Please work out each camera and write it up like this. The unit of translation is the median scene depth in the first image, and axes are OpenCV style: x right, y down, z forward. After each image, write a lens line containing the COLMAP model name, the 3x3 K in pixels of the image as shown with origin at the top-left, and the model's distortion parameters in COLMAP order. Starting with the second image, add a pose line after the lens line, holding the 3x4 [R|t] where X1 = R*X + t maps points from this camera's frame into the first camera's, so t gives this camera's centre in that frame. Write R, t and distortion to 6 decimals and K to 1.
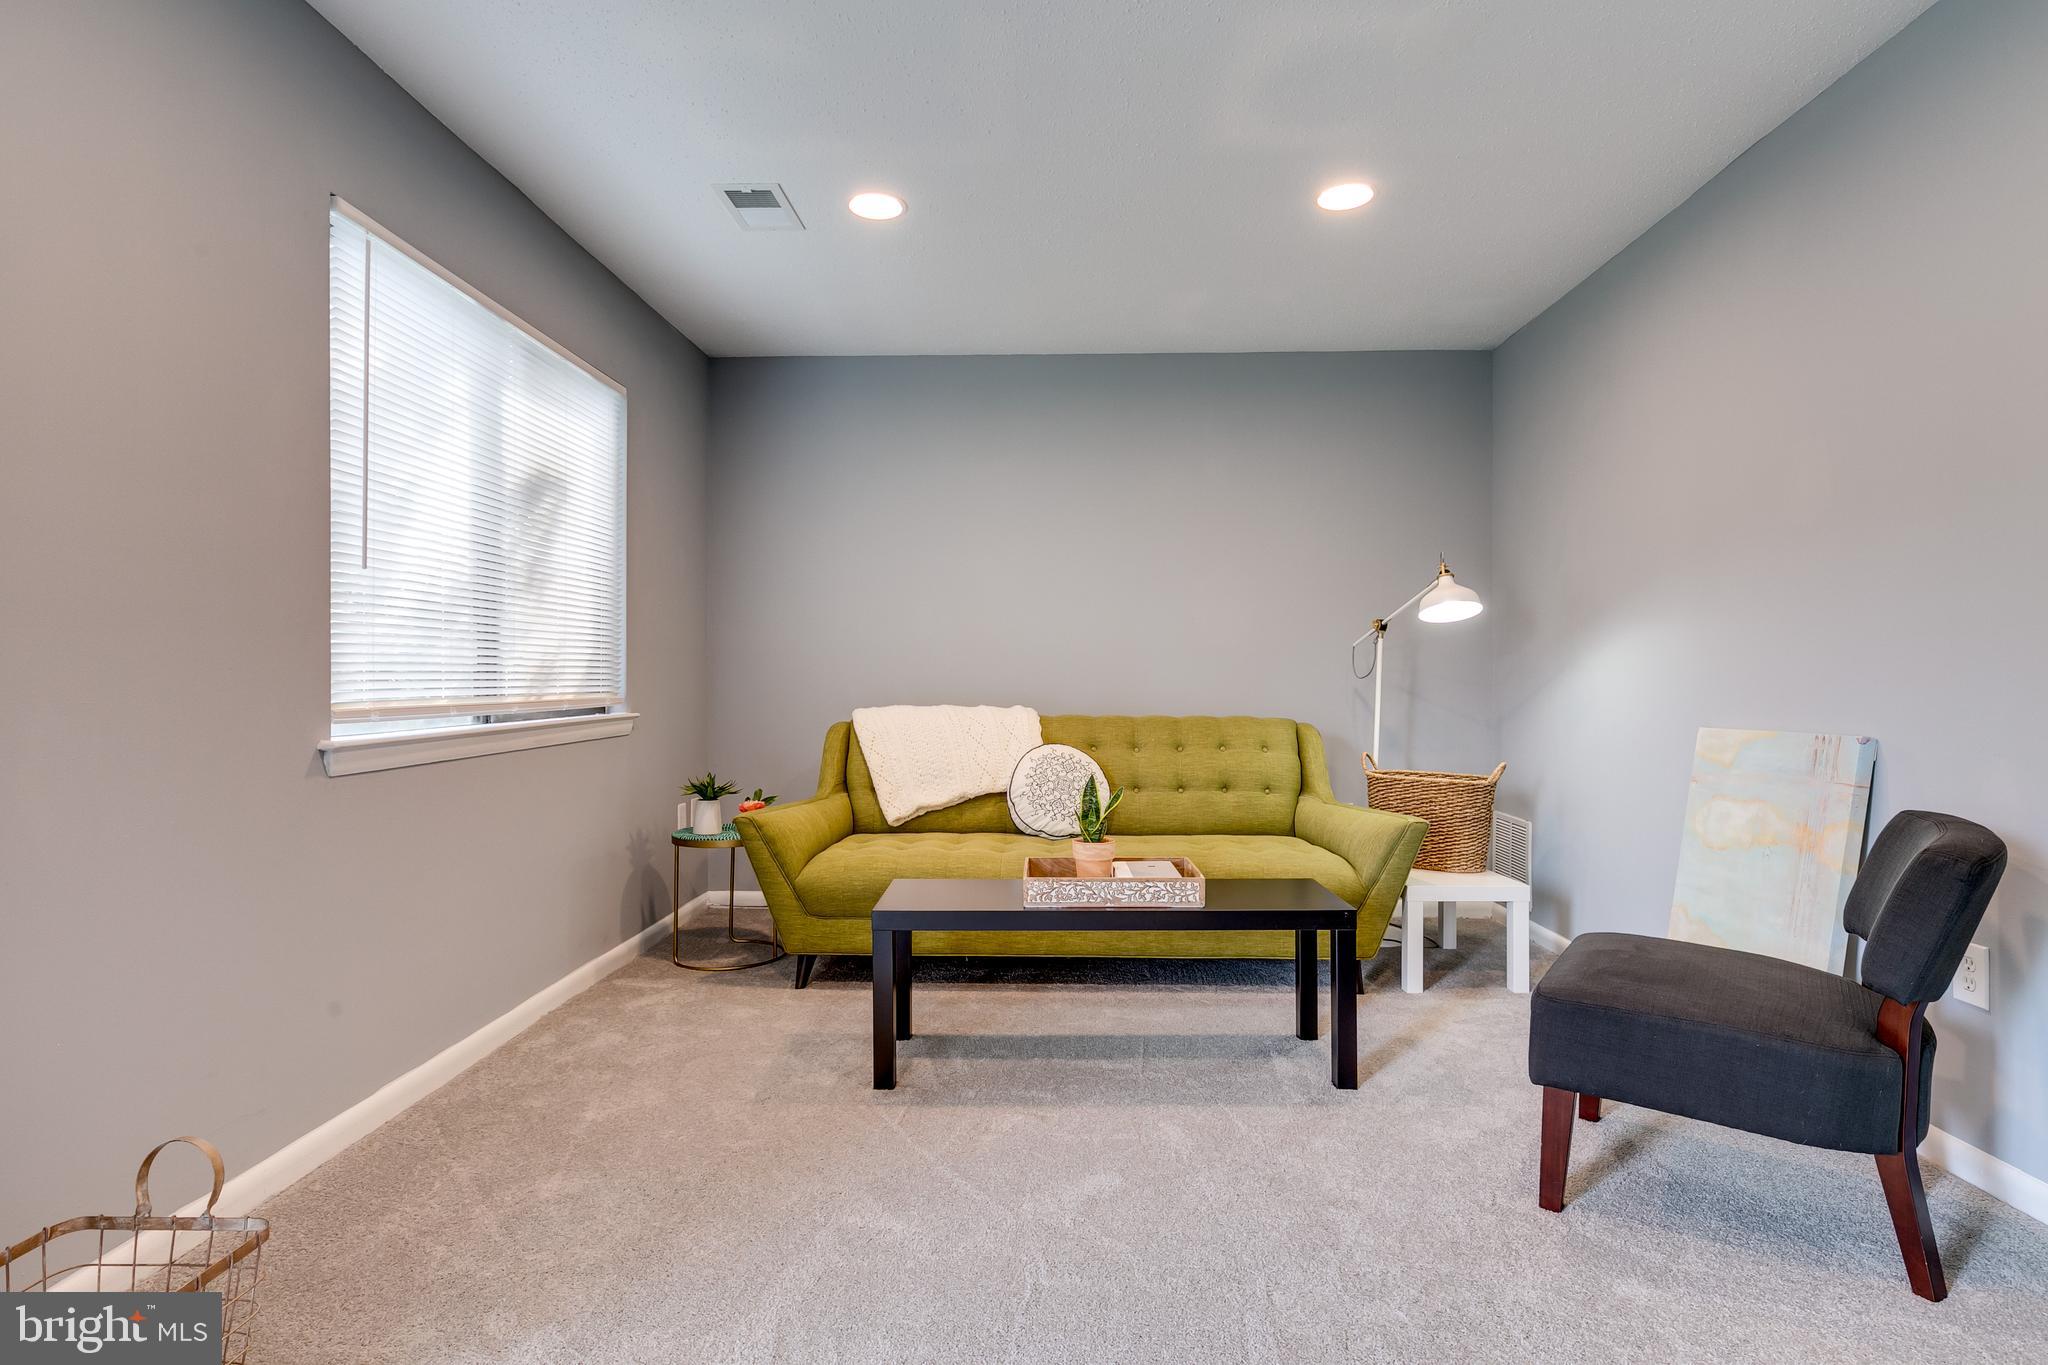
lens RADIAL K [[1018.5, 0, 1032.0], [0, 1018.5, 676.4], [0, 0, 1]] dist [-0.002740, -0.001481]
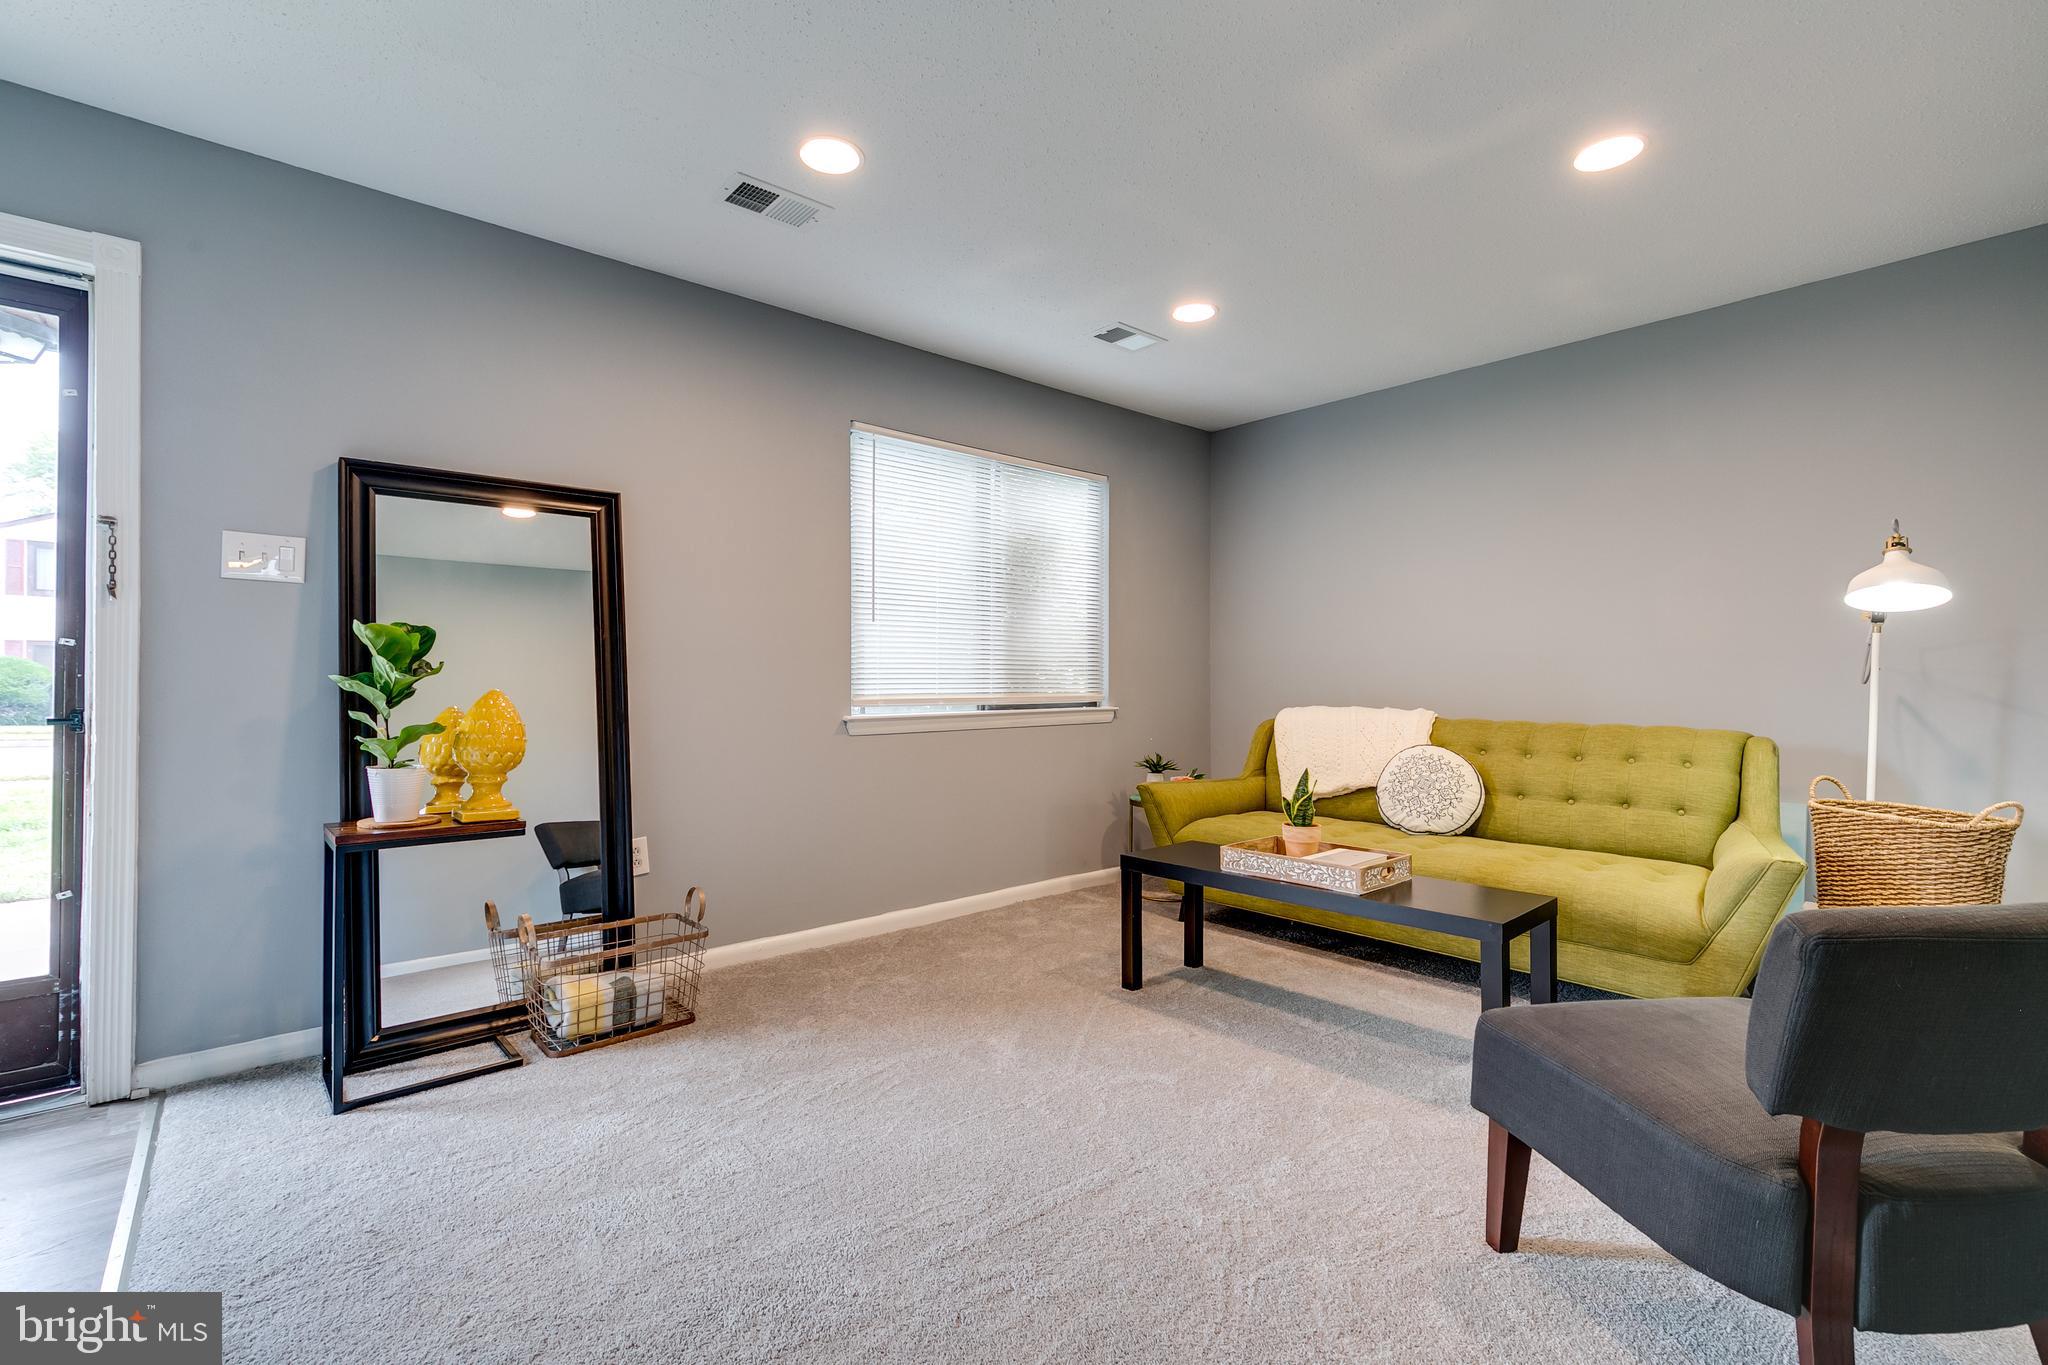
lens RADIAL K [[912.7, 0, 1030.5], [0, 912.7, 676.4], [0, 0, 1]] dist [0.002257, -0.000589]
pose [[0.690286, -0.002016, -0.723534, 0.476605], [0.000046, 0.999996, -0.002743, -0.002724], [0.723537, 0.001860, 0.690283, 0.056472]]
